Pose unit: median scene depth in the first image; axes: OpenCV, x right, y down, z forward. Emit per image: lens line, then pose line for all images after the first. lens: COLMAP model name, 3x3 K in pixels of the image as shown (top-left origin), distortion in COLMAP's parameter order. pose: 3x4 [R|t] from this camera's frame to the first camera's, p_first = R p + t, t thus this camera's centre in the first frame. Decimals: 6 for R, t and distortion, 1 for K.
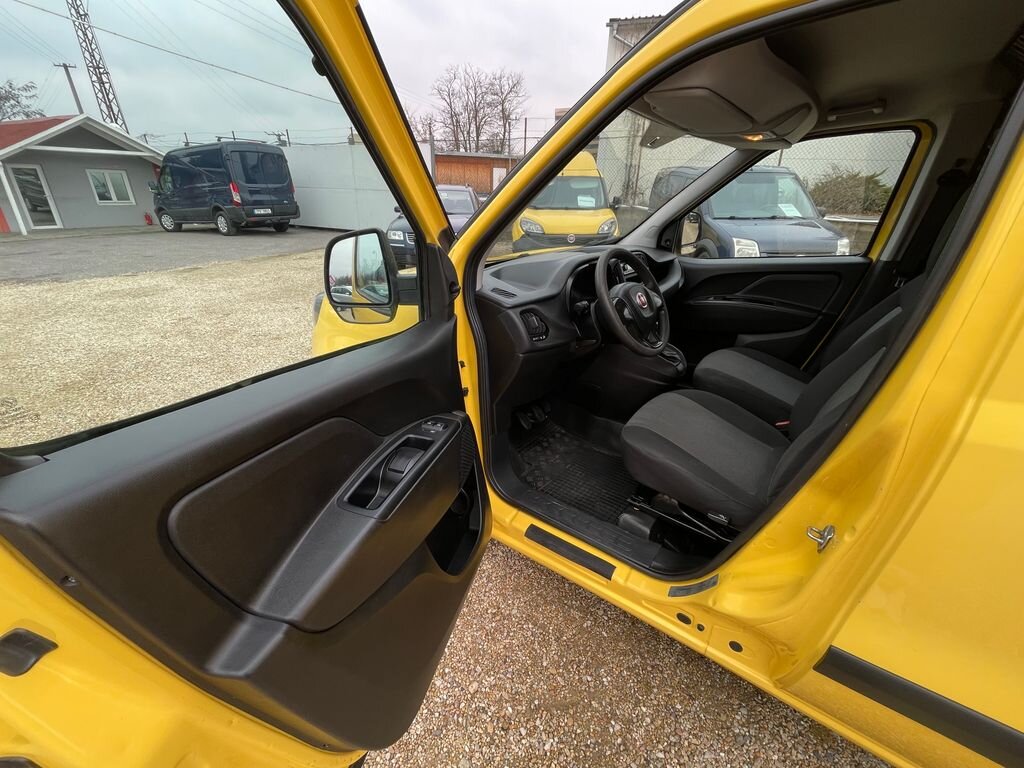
lens RADIAL K [[422.6, 0, 505.5], [0, 422.6, 384.5], [0, 0, 1]] dist [-0.001344, -0.001189]
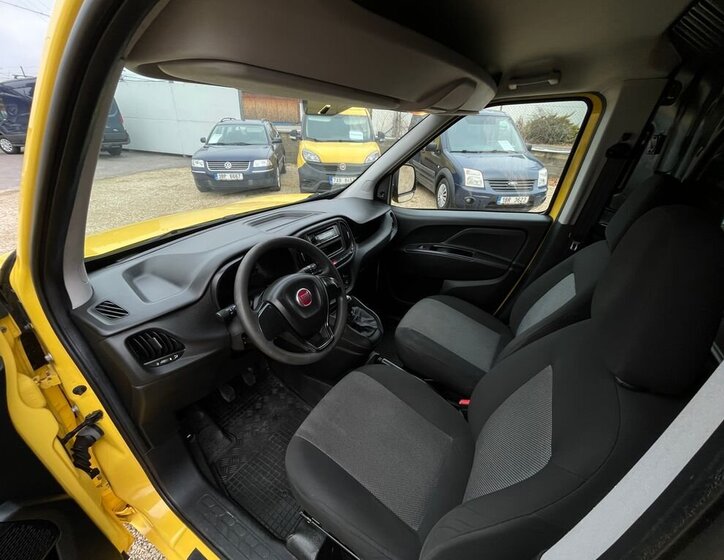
lens RADIAL K [[305.3, 0, 359.3], [0, 305.3, 278.3], [0, 0, 1]] dist [-0.008013, 0.000856]
pose [[0.992545, -0.042235, 0.114330, 0.238953], [0.036163, 0.997849, 0.054674, -0.176847], [-0.116393, -0.050132, 0.991937, 0.231994]]
